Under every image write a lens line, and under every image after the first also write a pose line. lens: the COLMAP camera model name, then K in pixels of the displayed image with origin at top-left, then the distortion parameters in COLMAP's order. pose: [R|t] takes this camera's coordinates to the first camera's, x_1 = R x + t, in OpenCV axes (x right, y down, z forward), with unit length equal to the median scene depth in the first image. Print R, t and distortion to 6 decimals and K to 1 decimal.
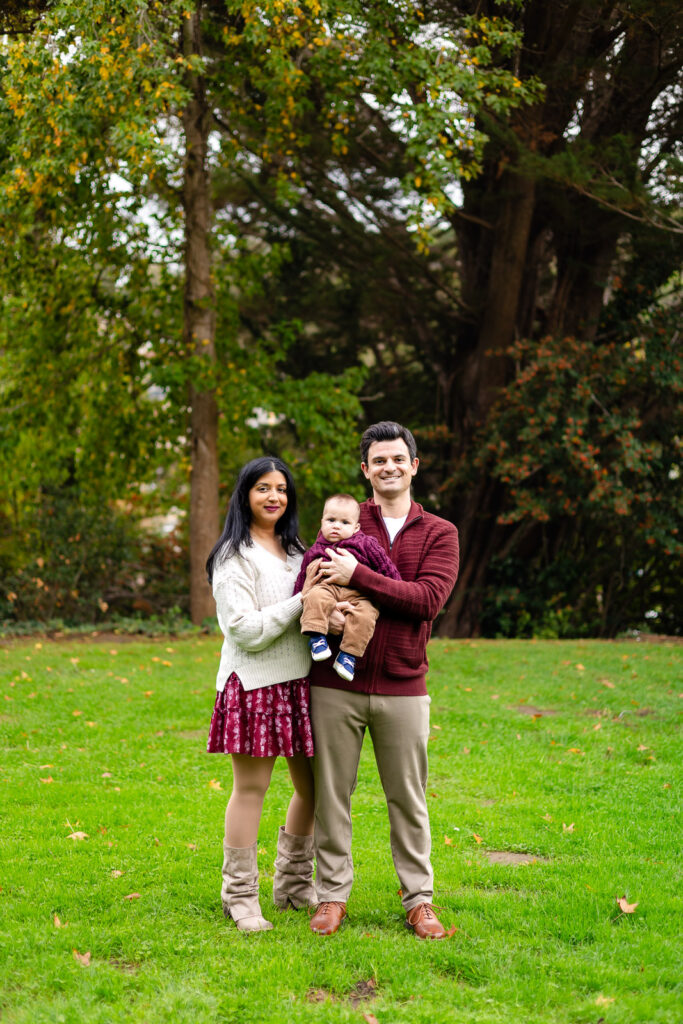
lens RADIAL K [[1620.9, 0, 341.5], [0, 1620.9, 512.0], [0, 0, 1]] dist [0.009840, -0.039077]
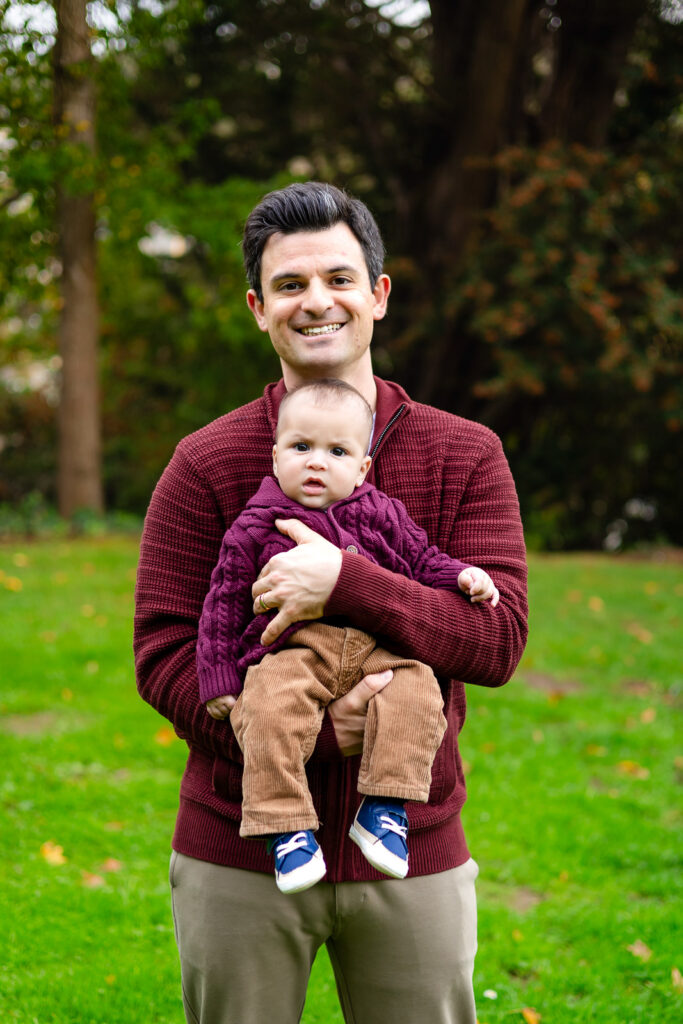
lens RADIAL K [[1620.9, 0, 341.5], [0, 1620.9, 512.0], [0, 0, 1]] dist [0.009840, -0.039077]
pose [[0.997680, 0.030019, 0.061100, -0.008560], [-0.035642, 0.995015, 0.093139, -0.006556], [-0.058000, -0.095101, 0.993777, 0.260510]]
